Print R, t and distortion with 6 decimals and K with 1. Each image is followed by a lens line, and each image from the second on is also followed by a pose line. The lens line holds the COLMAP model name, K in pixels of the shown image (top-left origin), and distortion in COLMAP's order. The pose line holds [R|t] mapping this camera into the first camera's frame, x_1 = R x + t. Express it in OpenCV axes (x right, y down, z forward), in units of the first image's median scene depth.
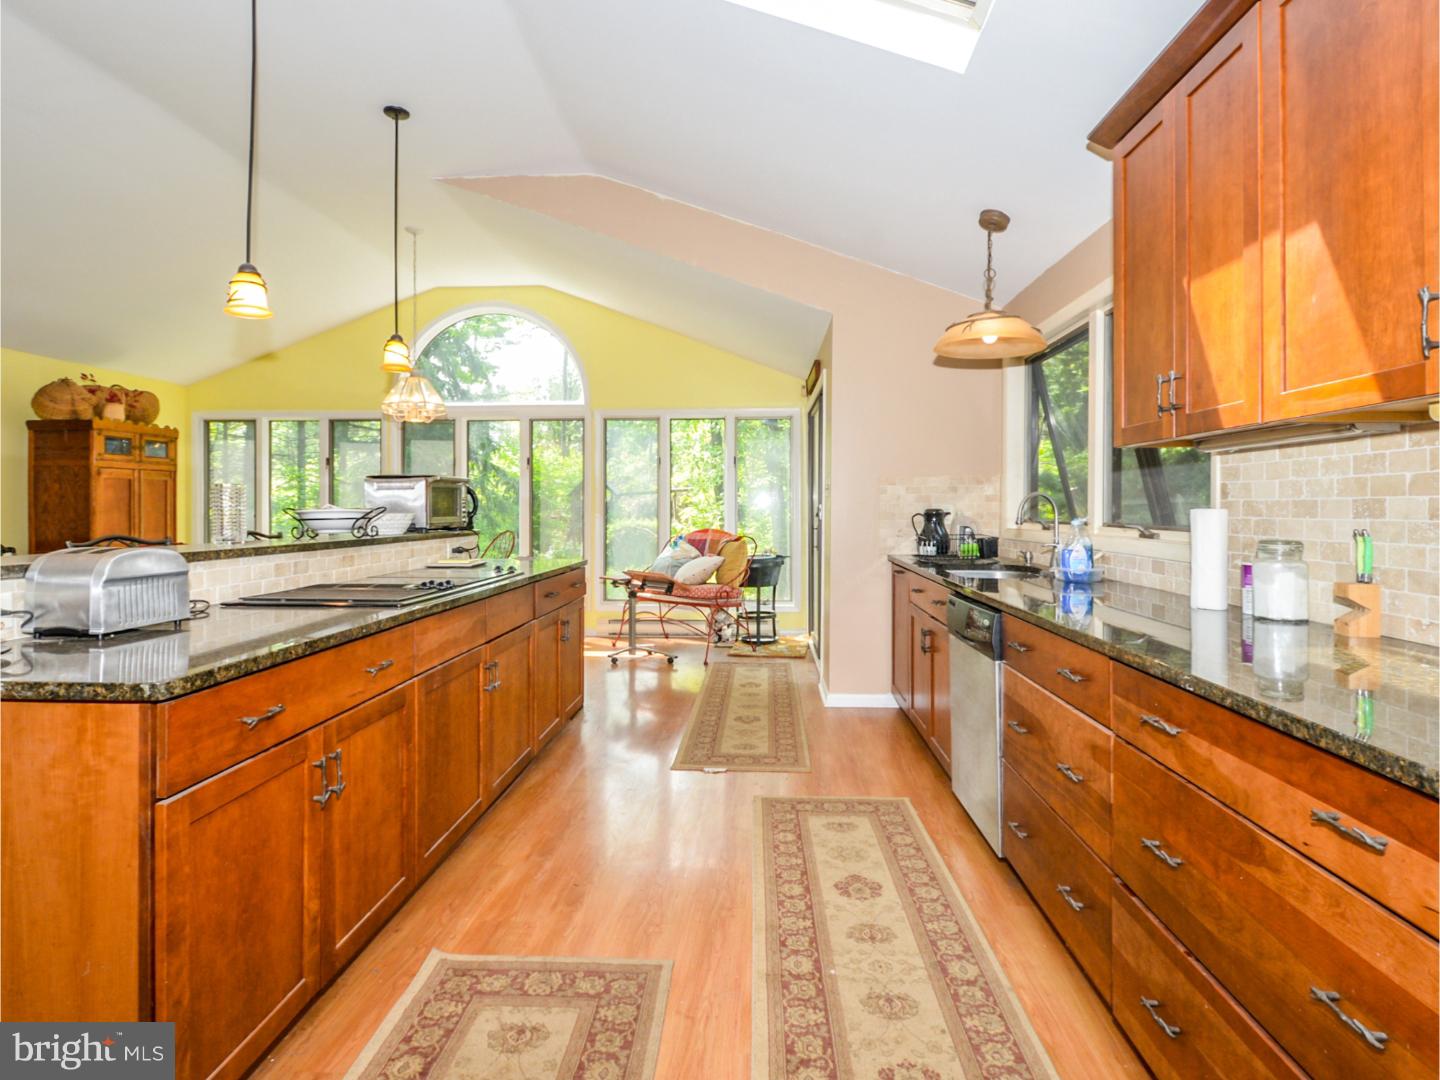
lens RADIAL K [[763.4, 0, 721.2], [0, 763.4, 505.7], [0, 0, 1]] dist [0.000547, -0.000141]
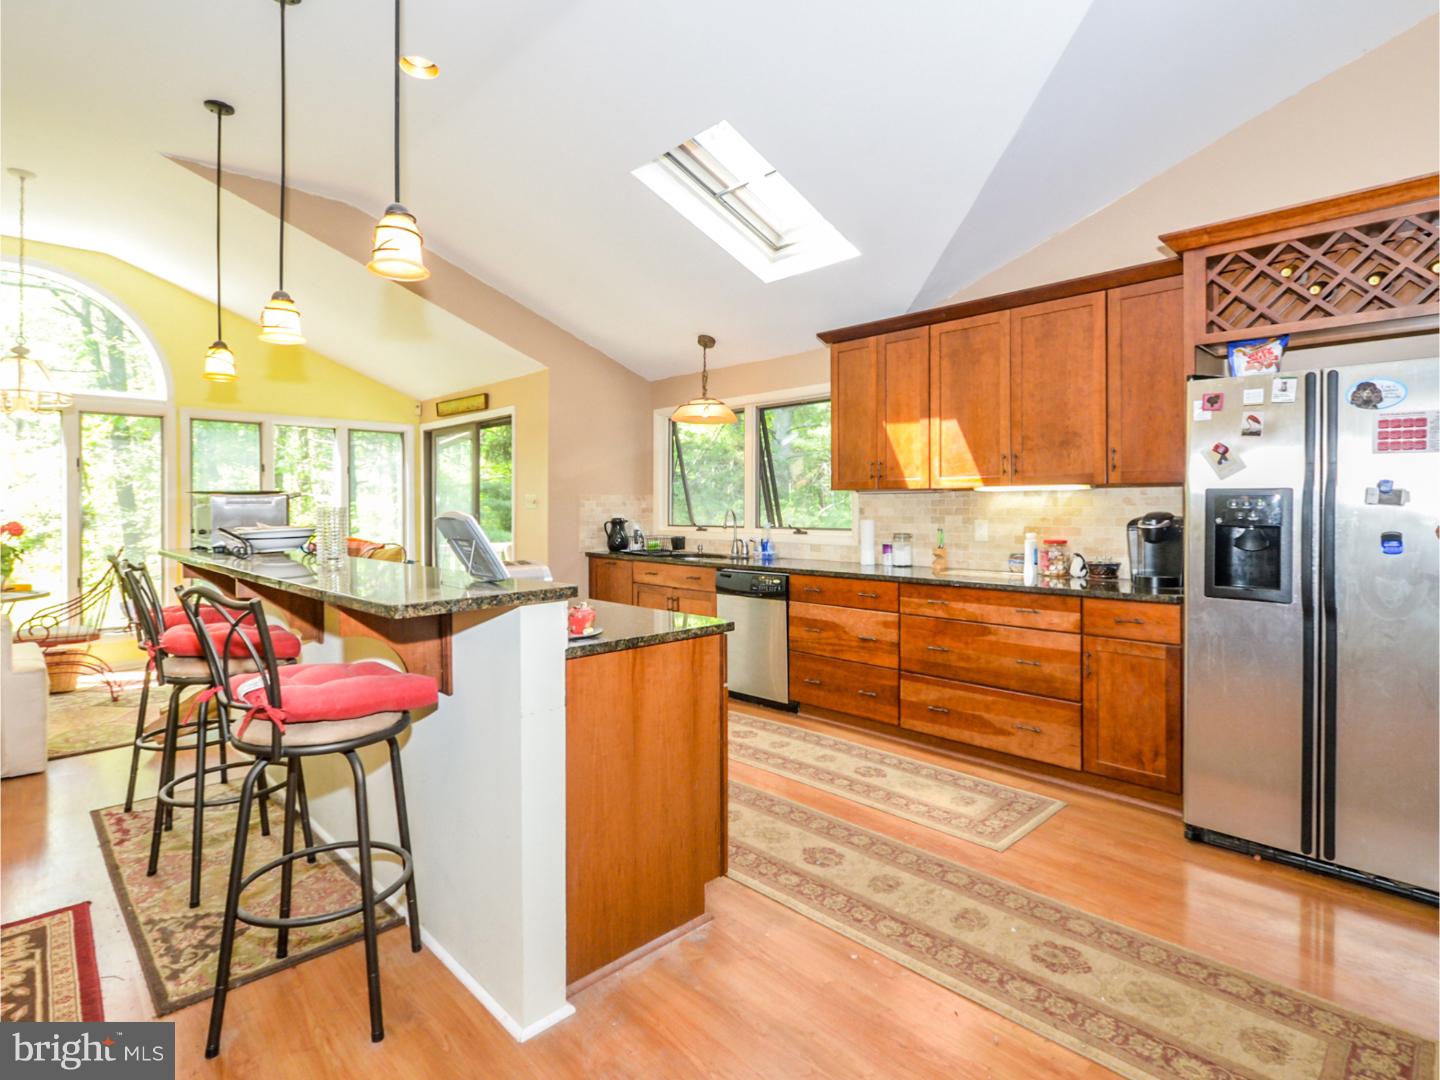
lens RADIAL K [[729.8, 0, 720.3], [0, 729.8, 511.9], [0, 0, 1]] dist [-0.001917, -0.000709]
pose [[0.679206, -0.003708, 0.733938, -0.586189], [-0.000210, 0.999986, 0.005246, -0.014729], [-0.733948, -0.003717, 0.679196, -0.061390]]
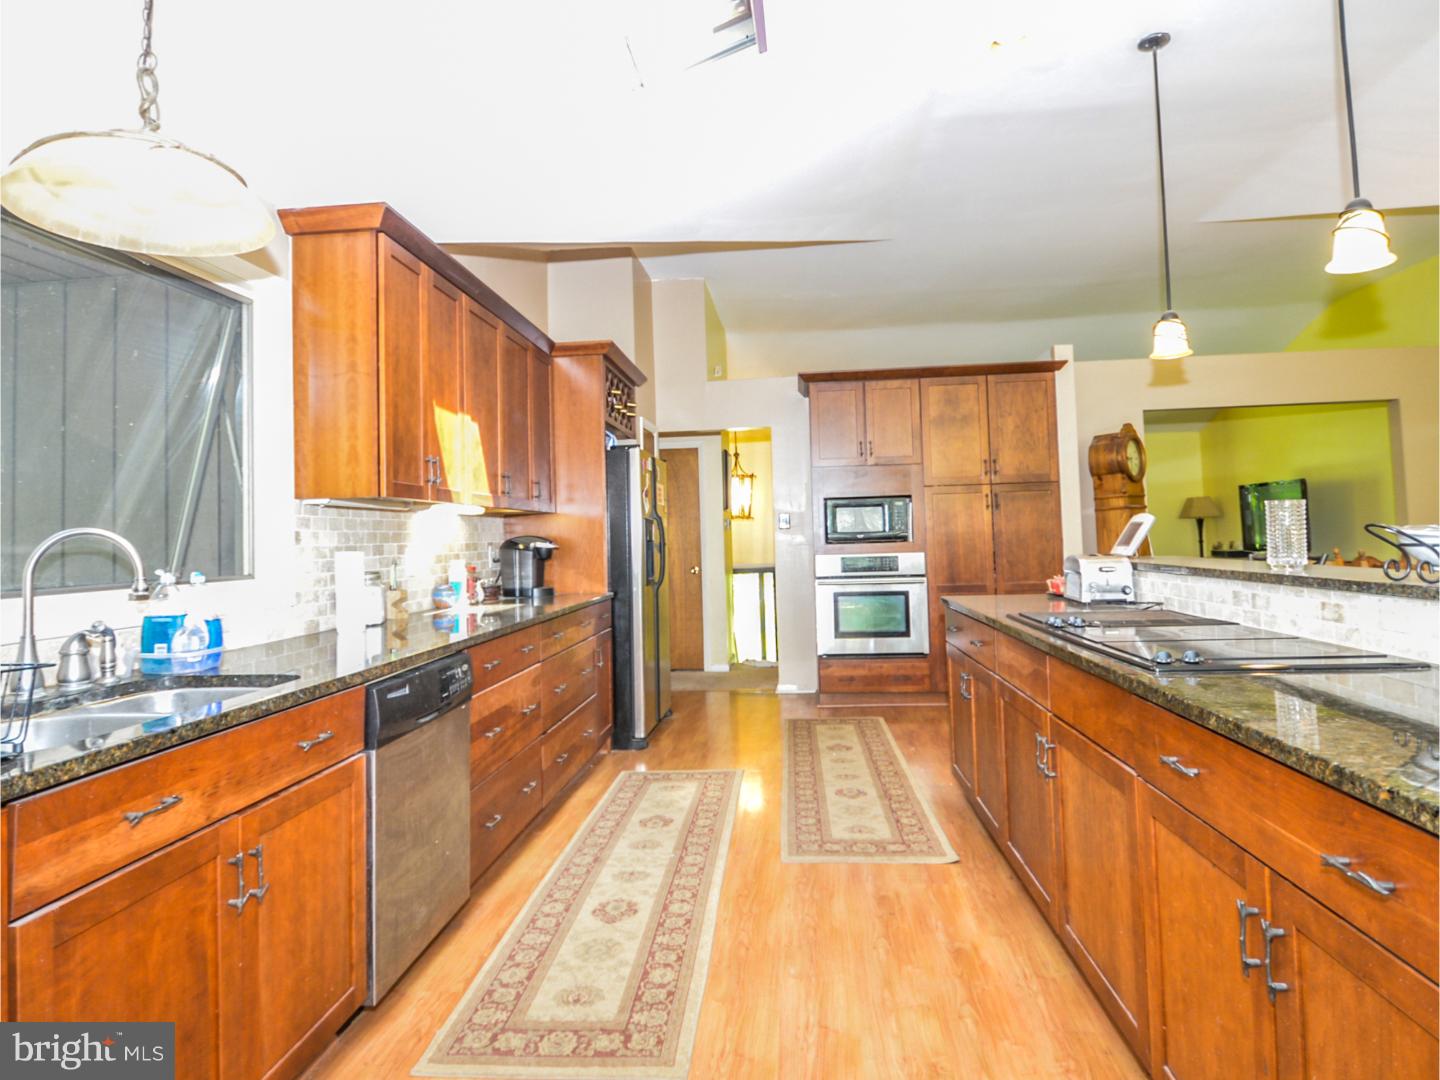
lens RADIAL K [[821.1, 0, 720.0], [0, 821.1, 540.0], [0, 0, 1]] dist [-0.001333, -0.000241]
pose [[-0.998966, 0.027285, 0.036377, -0.009032], [0.027276, 0.999628, -0.000755, 0.000774], [-0.036384, 0.000238, -0.999338, 1.118704]]
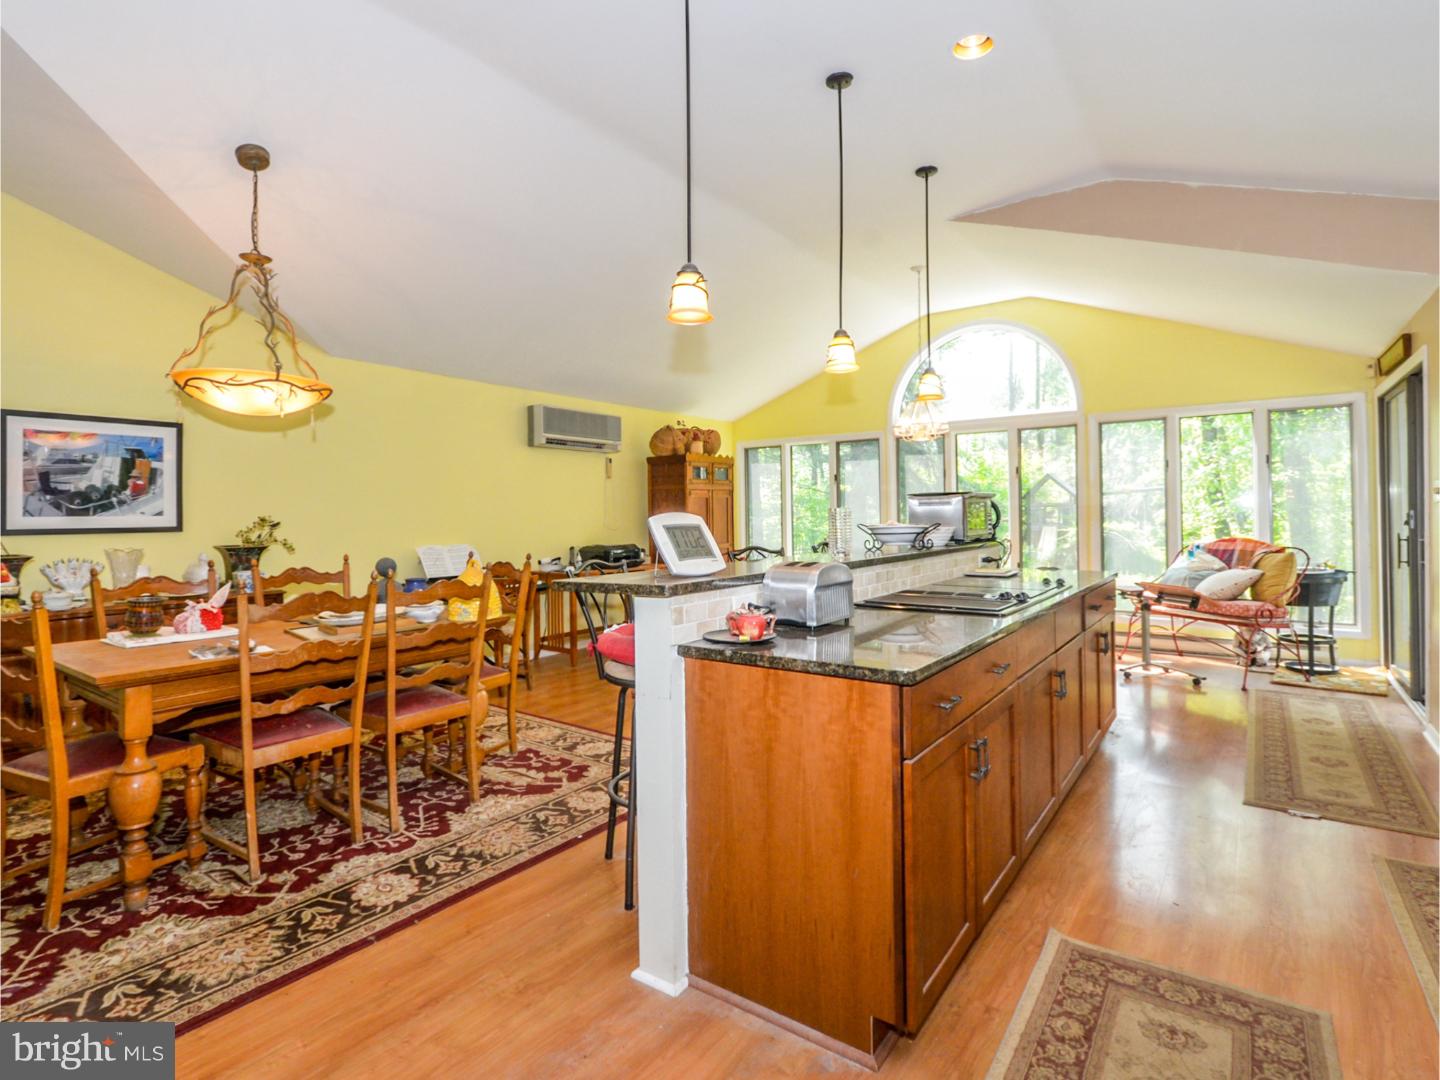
lens RADIAL K [[736.9, 0, 726.2], [0, 736.9, 505.5], [0, 0, 1]] dist [-0.000689, -0.000998]
pose [[0.842949, -0.016813, -0.537730, -0.084558], [0.014937, 0.999858, -0.007846, -0.014495], [0.537786, -0.001419, 0.843080, -0.069987]]
